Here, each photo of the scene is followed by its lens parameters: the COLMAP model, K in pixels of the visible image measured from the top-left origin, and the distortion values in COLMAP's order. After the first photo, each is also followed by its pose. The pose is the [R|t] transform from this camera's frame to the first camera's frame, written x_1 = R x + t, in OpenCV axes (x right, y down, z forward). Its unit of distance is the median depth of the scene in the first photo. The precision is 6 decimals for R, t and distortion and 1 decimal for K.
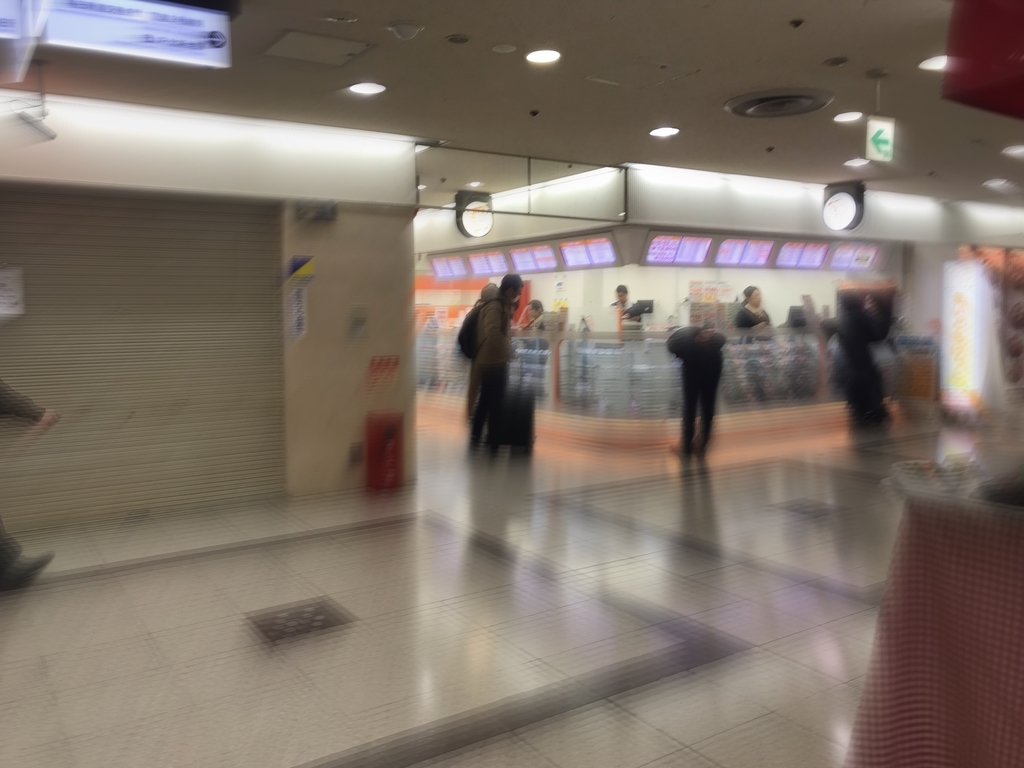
lens RADIAL K [[837.0, 0, 512.0], [0, 837.0, 384.0], [0, 0, 1]] dist [-0.052770, 0.109529]
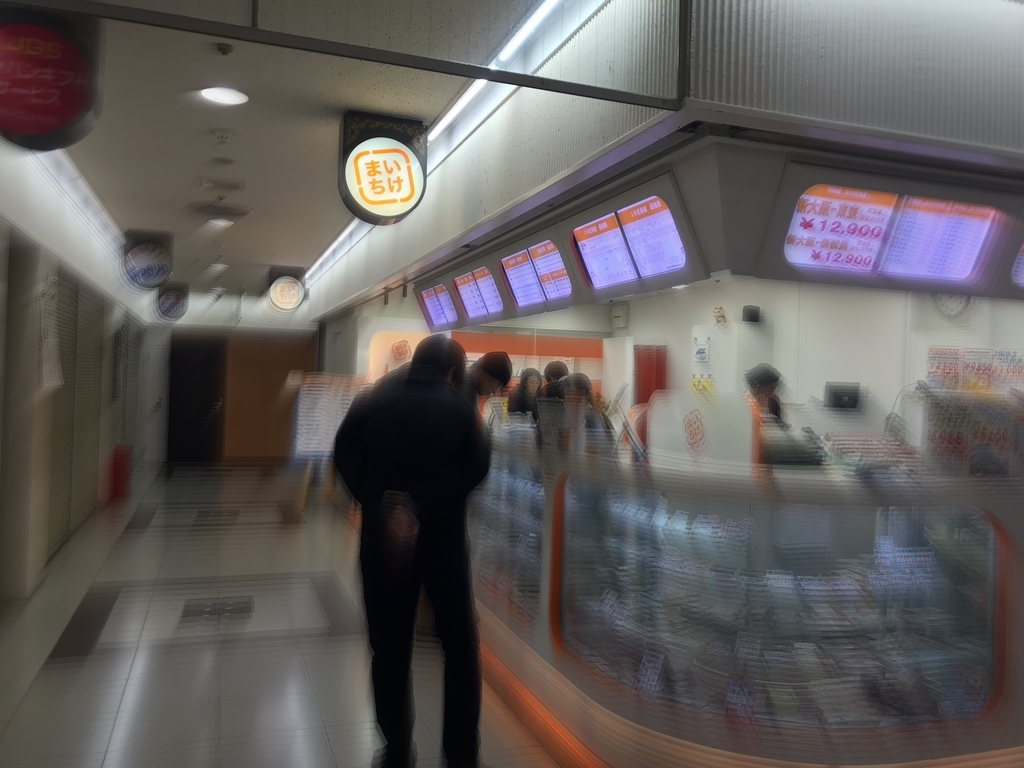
lens RADIAL K [[837.0, 0, 512.0], [0, 837.0, 384.0], [0, 0, 1]] dist [-0.052770, 0.109529]
pose [[0.963779, 0.043534, -0.263125, 0.144284], [-0.066684, 0.994586, -0.079699, -0.066161], [0.258231, 0.094359, 0.961464, 0.651957]]
